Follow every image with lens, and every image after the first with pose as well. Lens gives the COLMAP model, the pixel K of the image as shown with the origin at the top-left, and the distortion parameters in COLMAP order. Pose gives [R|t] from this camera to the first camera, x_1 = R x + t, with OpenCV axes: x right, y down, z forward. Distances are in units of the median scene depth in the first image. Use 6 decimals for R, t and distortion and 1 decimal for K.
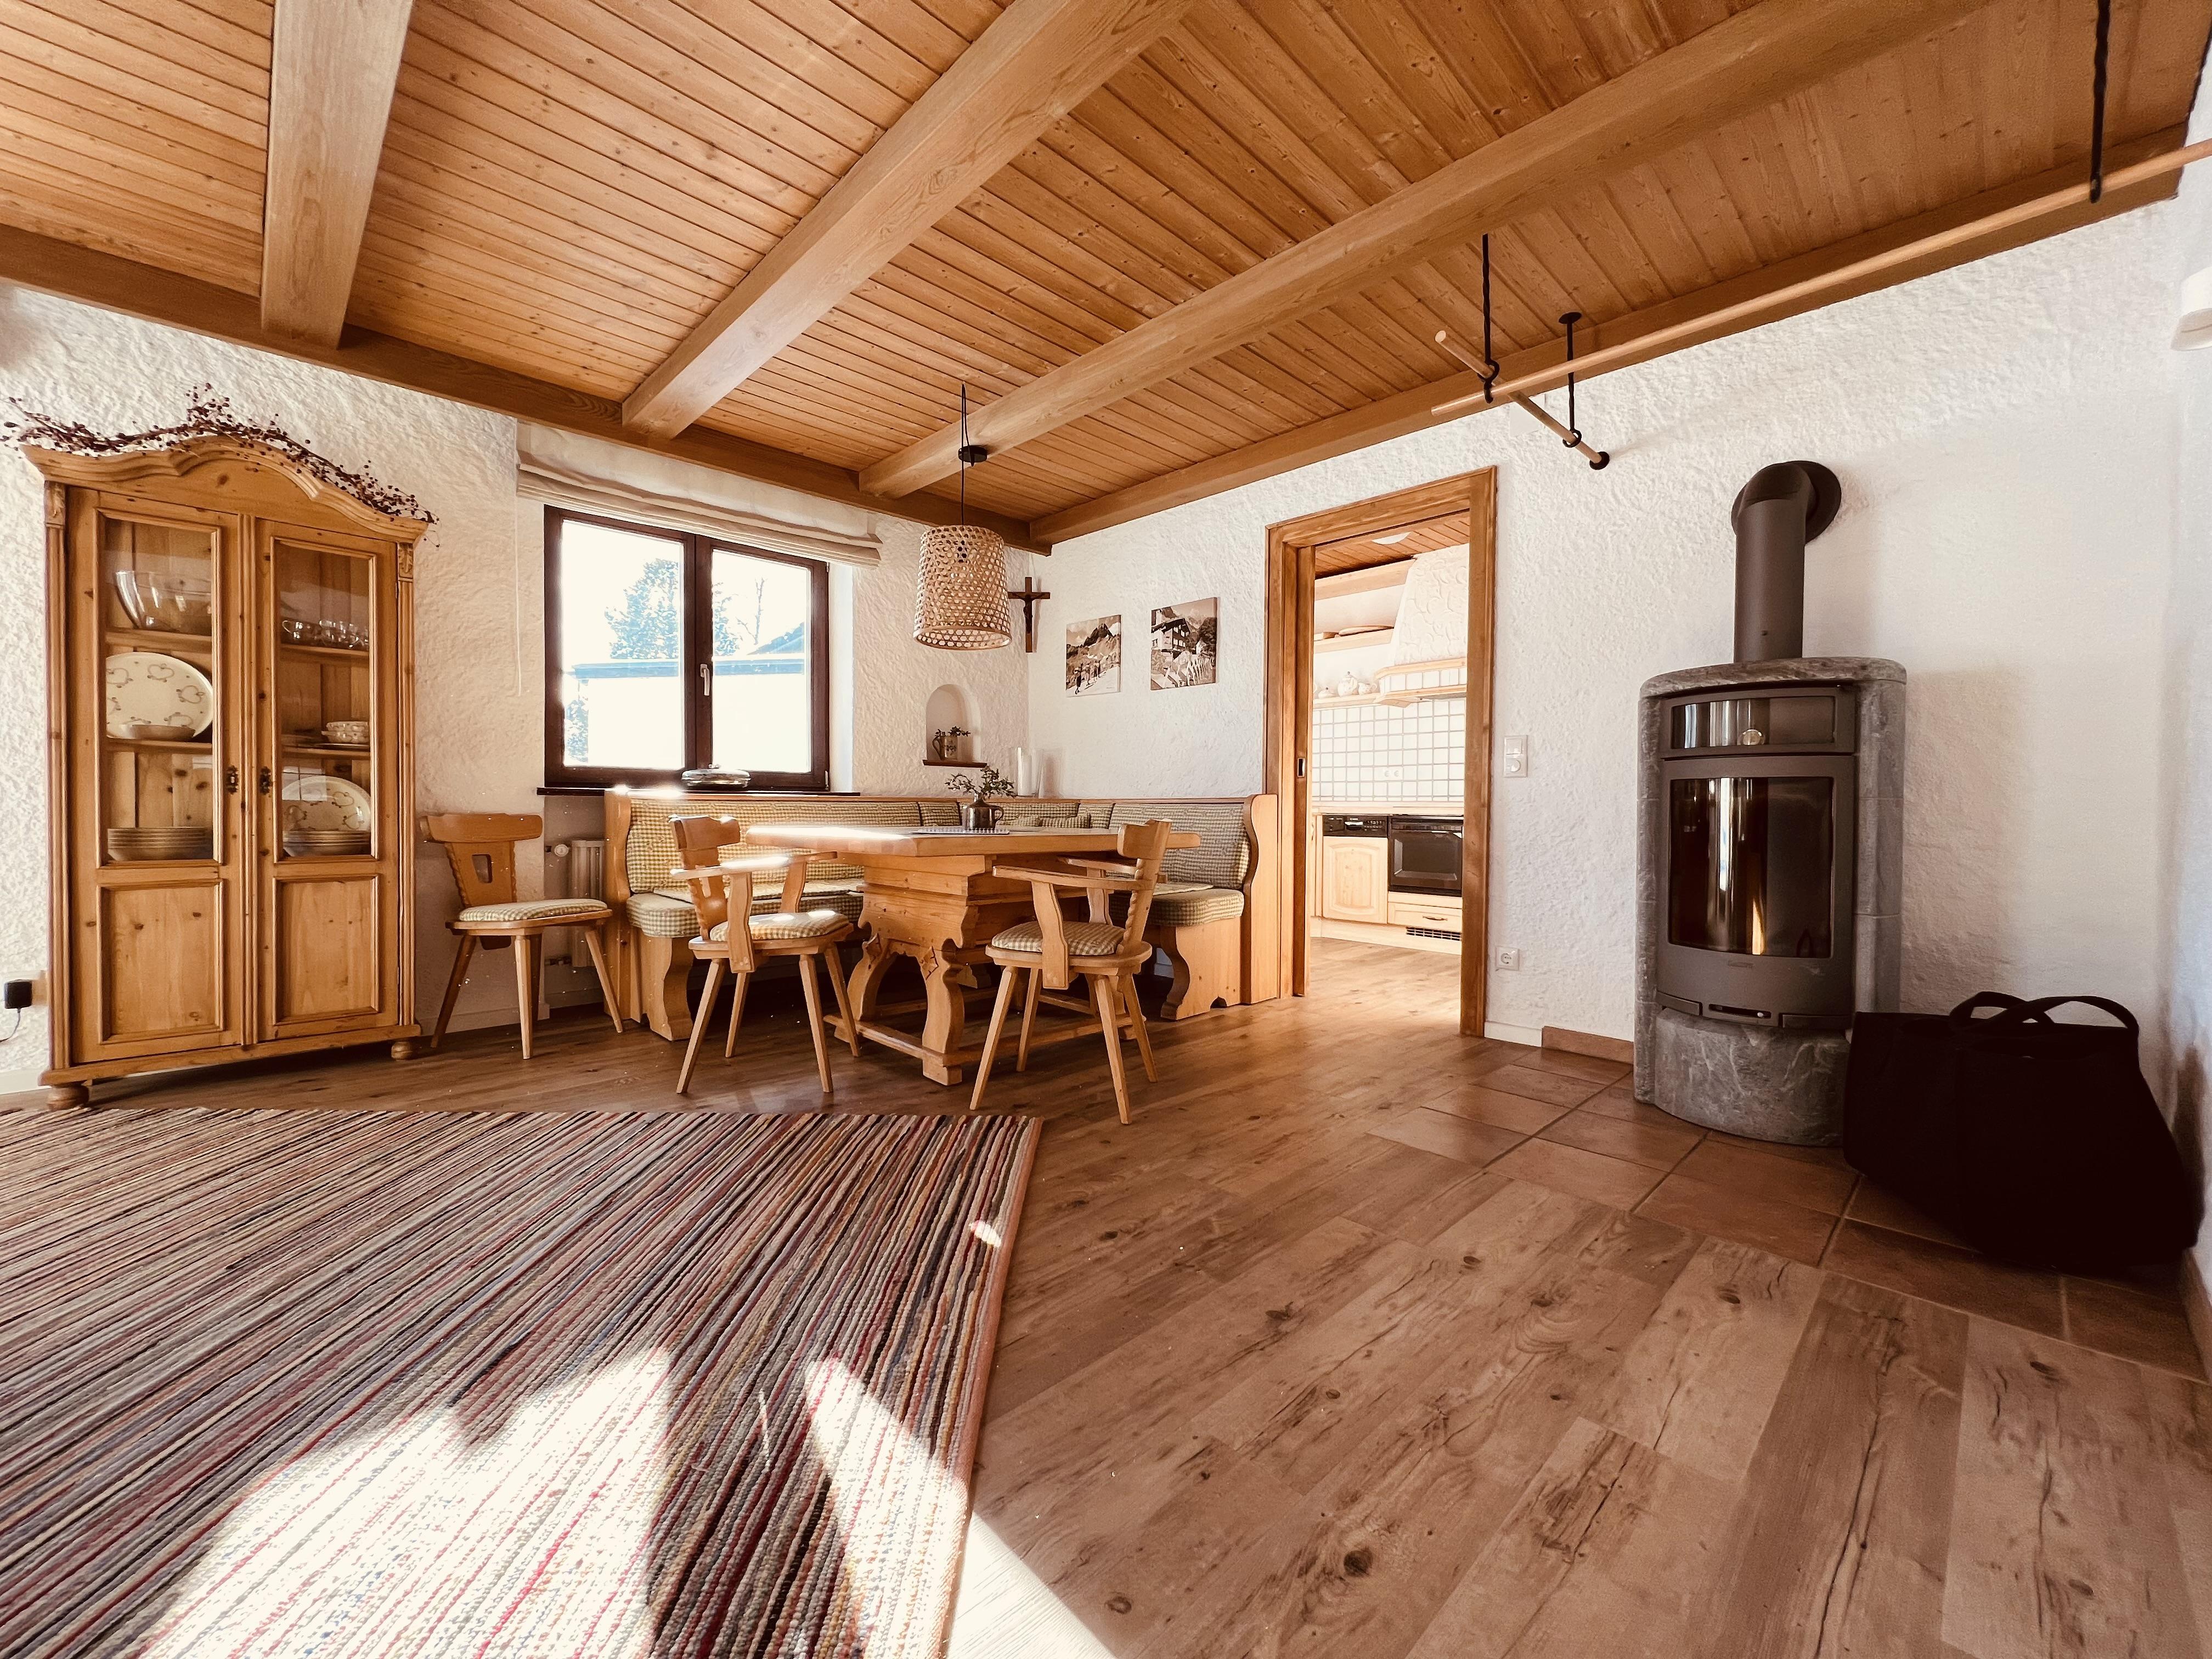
lens RADIAL K [[886.0, 0, 1106.0], [0, 886.0, 829.5], [0, 0, 1]] dist [-0.000575, -0.000031]
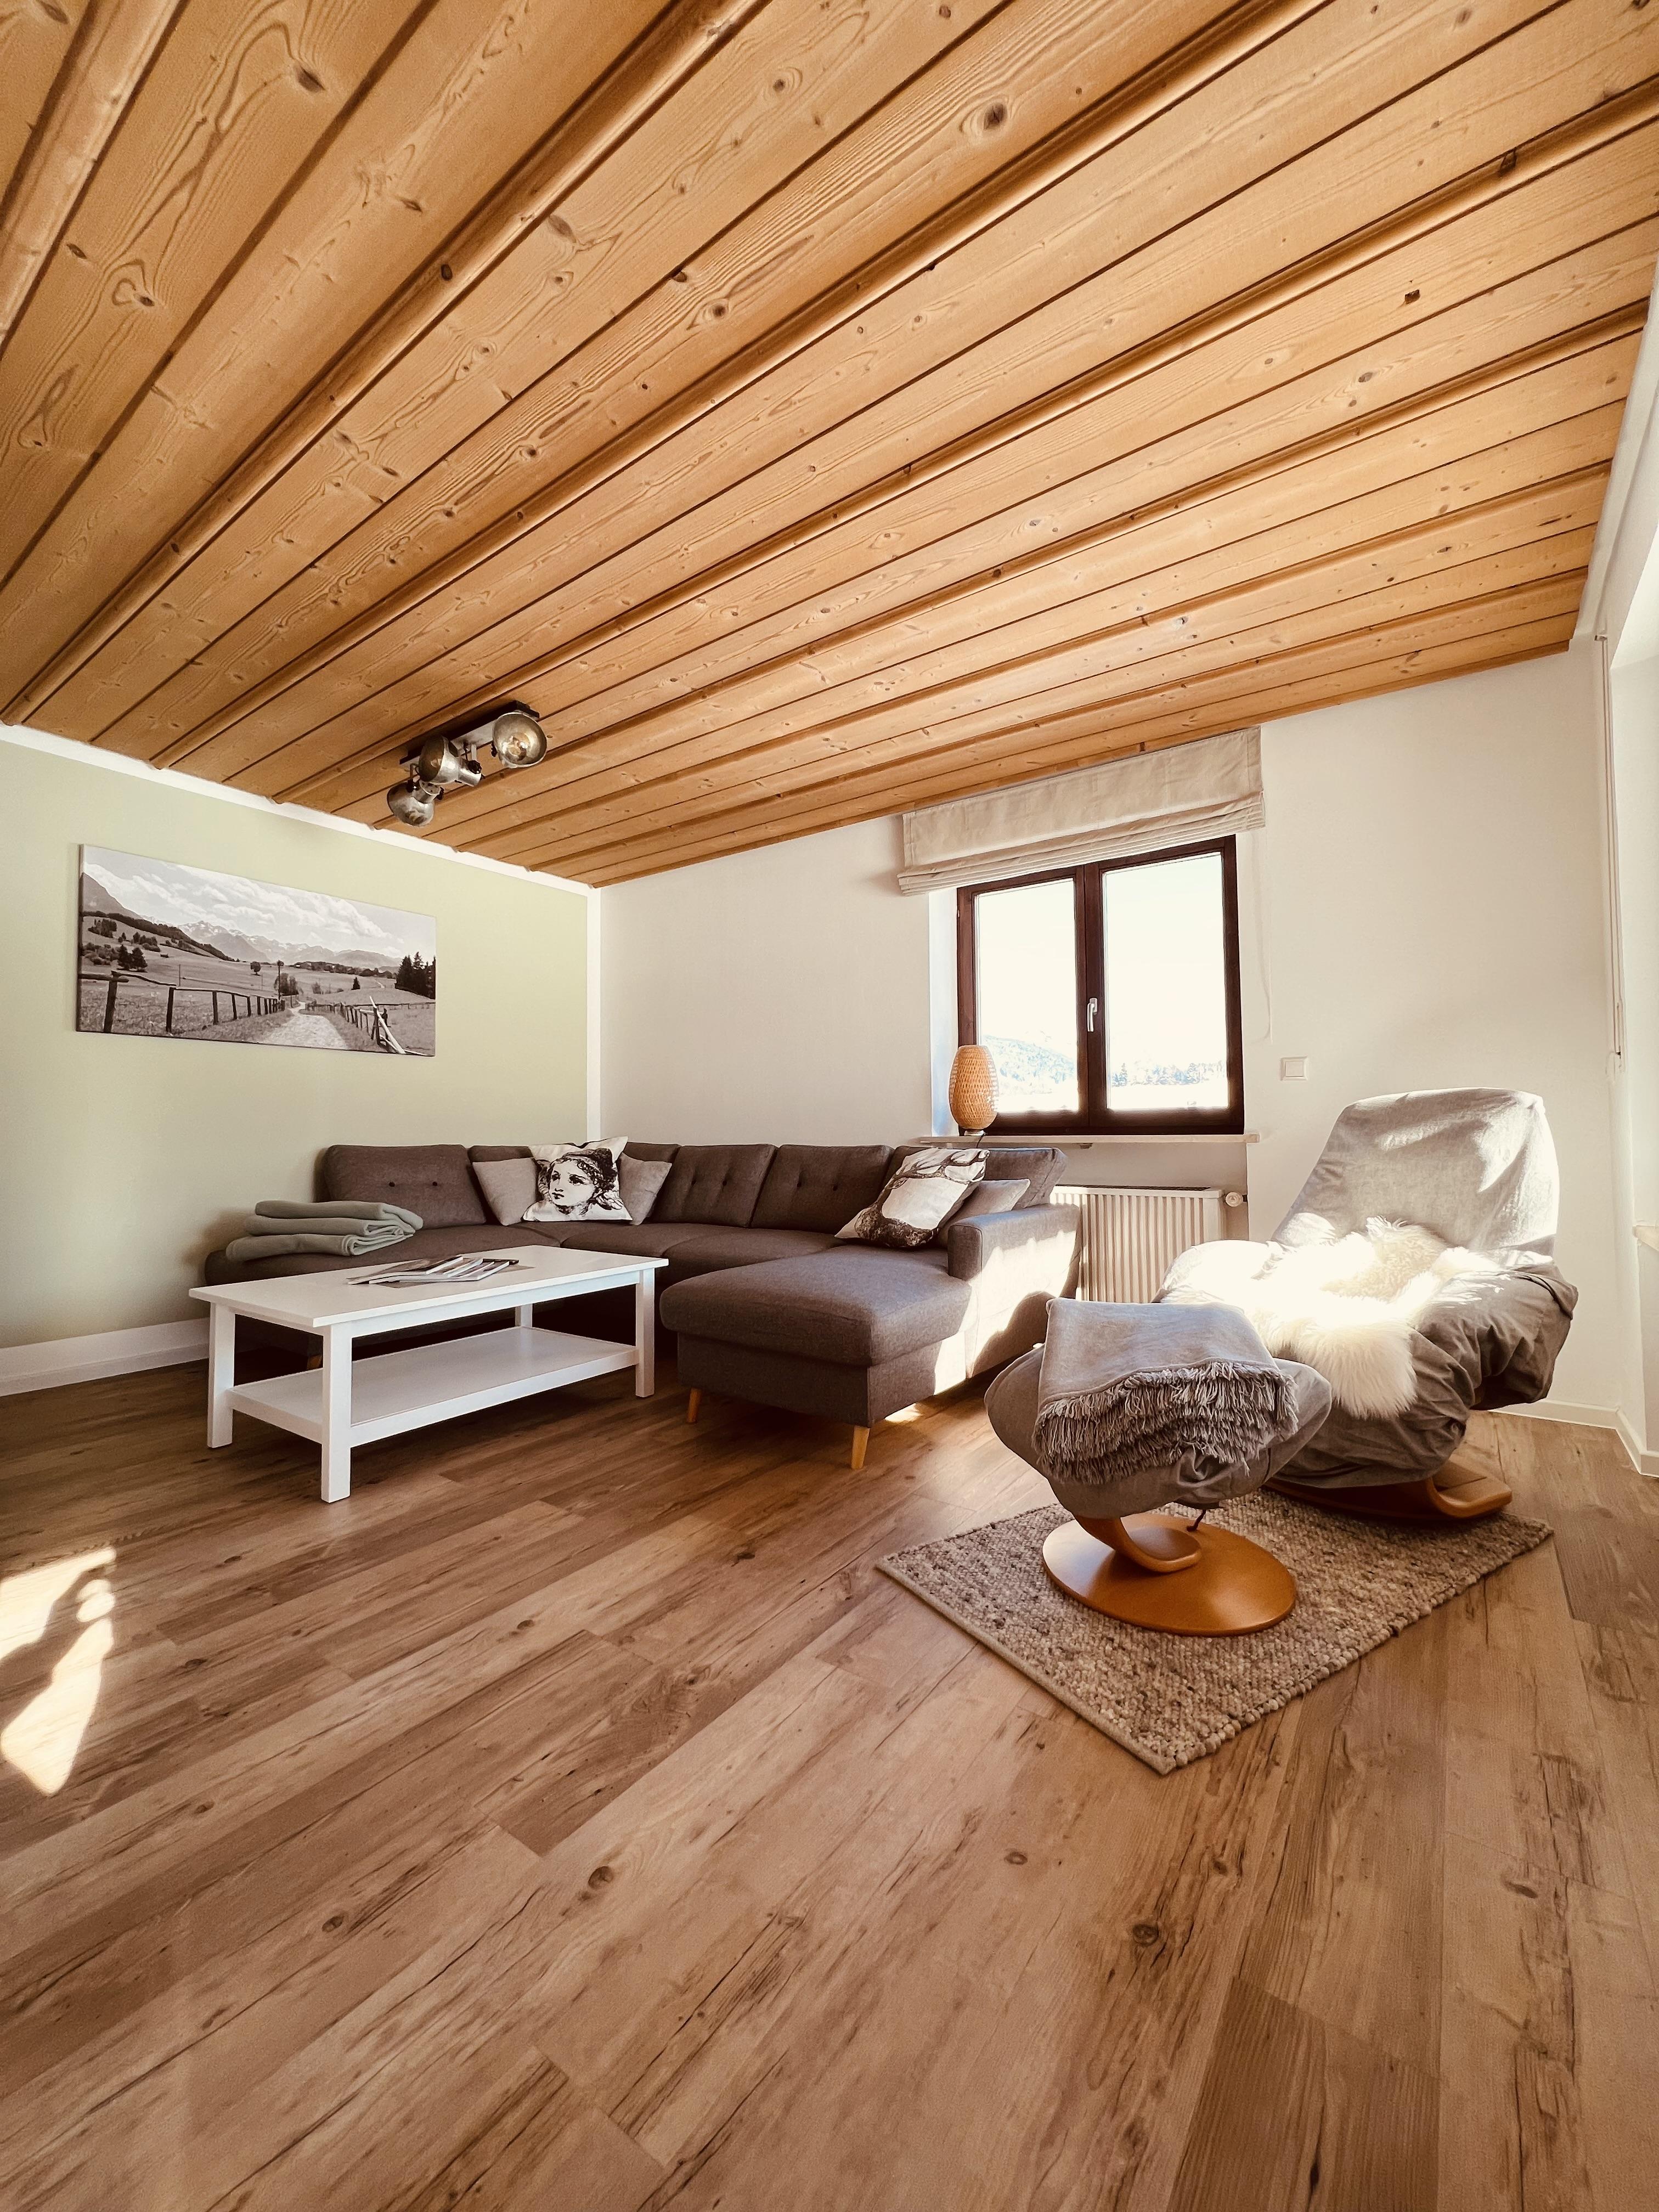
lens RADIAL K [[886.0, 0, 829.5], [0, 886.0, 1106.0], [0, 0, 1]] dist [-0.000575, -0.000031]
pose [[0.177923, -0.035351, -0.983409, 0.408885], [-0.015850, 0.999122, -0.038783, -0.034208], [0.983917, 0.022487, 0.177206, 0.567361]]
